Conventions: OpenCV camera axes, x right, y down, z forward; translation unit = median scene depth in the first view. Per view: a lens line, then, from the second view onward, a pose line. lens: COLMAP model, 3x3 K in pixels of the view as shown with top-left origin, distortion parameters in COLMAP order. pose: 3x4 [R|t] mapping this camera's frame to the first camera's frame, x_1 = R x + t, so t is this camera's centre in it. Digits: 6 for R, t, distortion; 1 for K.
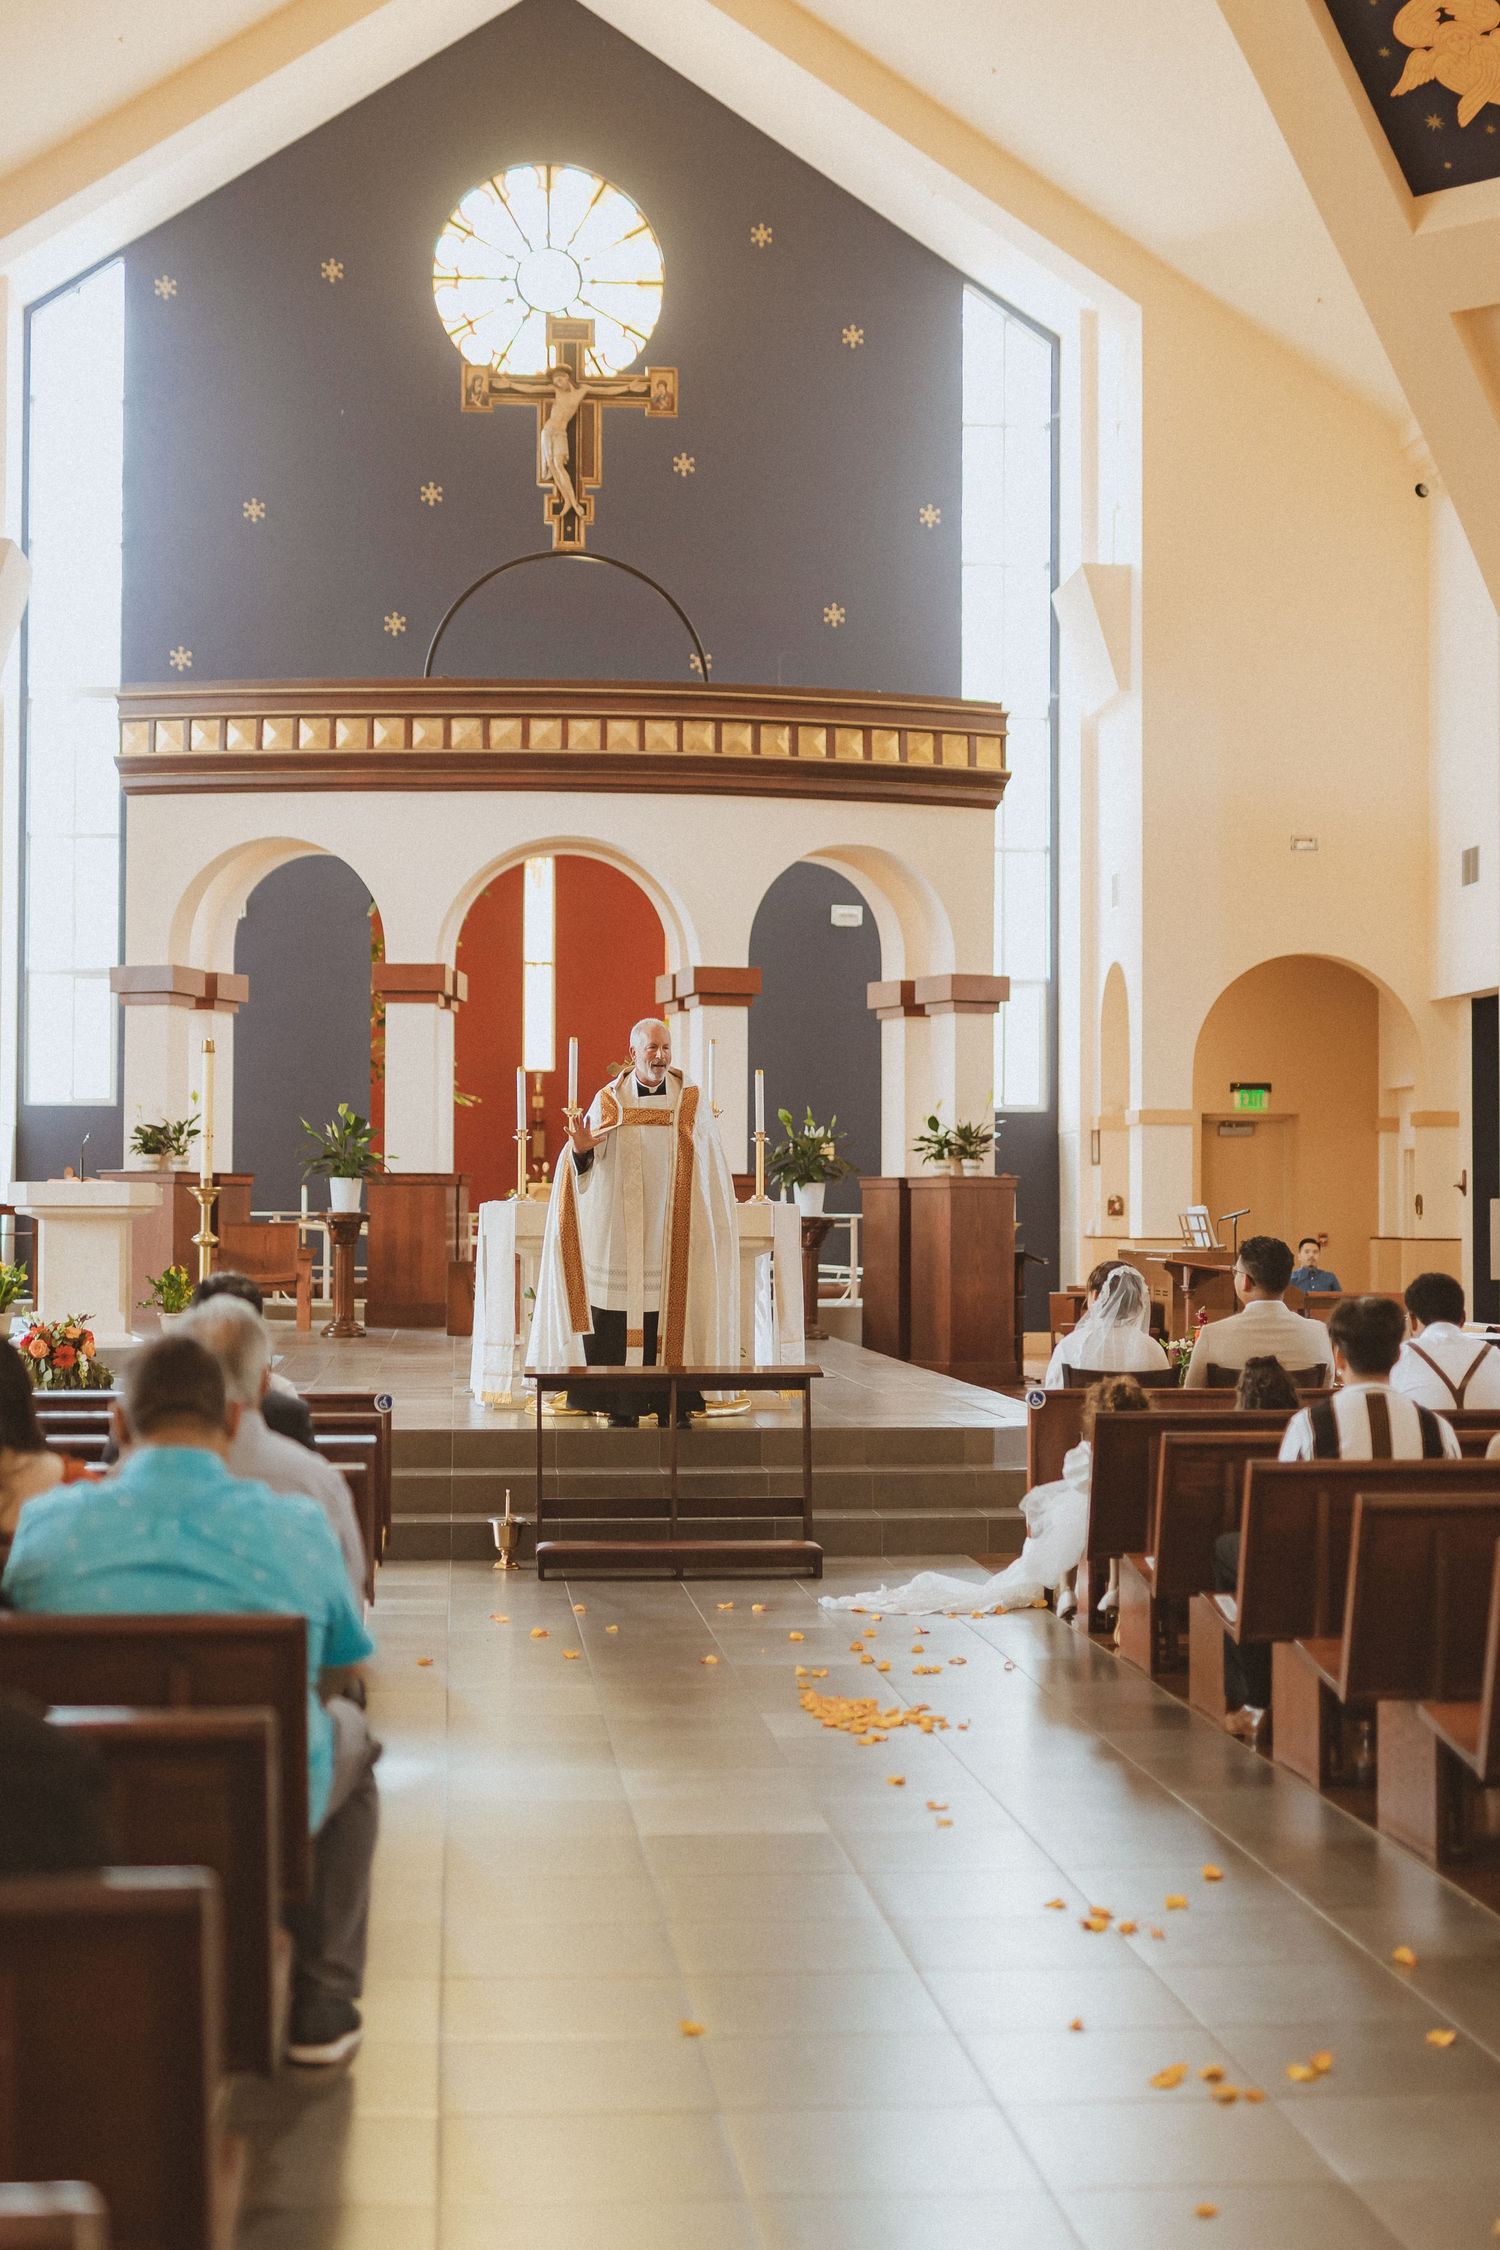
lens RADIAL K [[3174.9, 0, 750.0], [0, 3174.9, 1125.0], [0, 0, 1]] dist [0.007551, -0.022196]
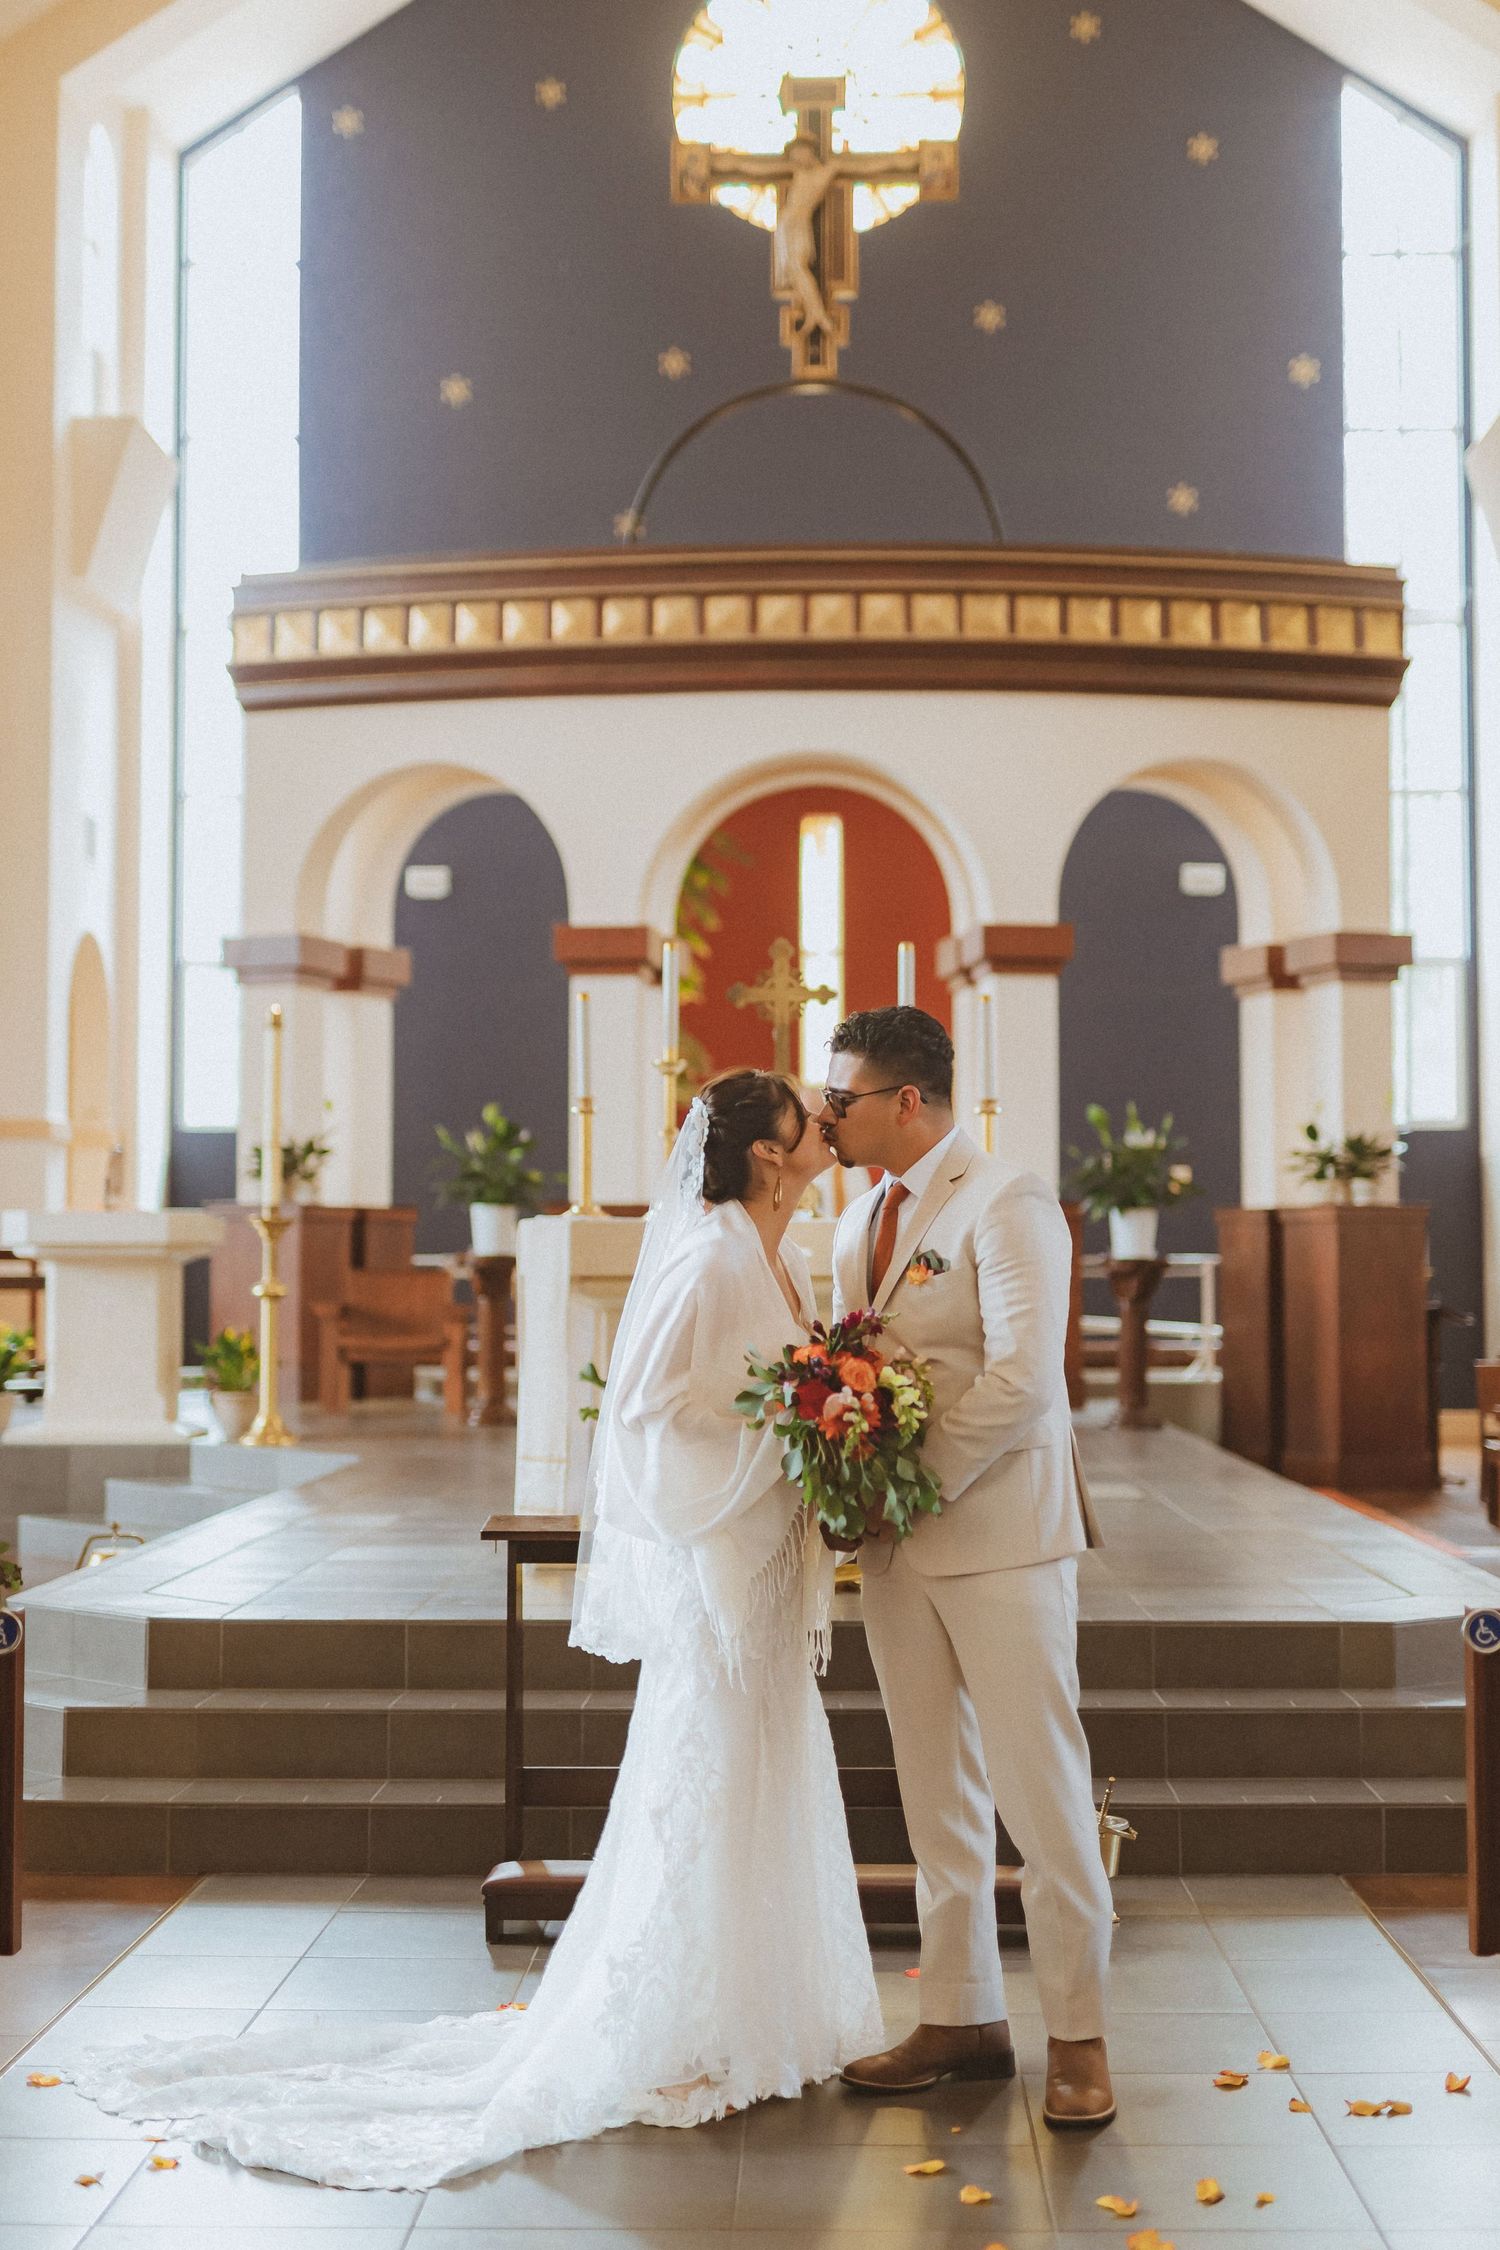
lens RADIAL K [[3240.6, 0, 750.6], [0, 3240.6, 1093.0], [0, 0, 1]] dist [0.005469, 0.012969]
pose [[0.992598, -0.010489, -0.120994, 0.019601], [0.007105, 0.999573, -0.028358, 0.010814], [0.121239, 0.027289, 0.992248, 0.238075]]
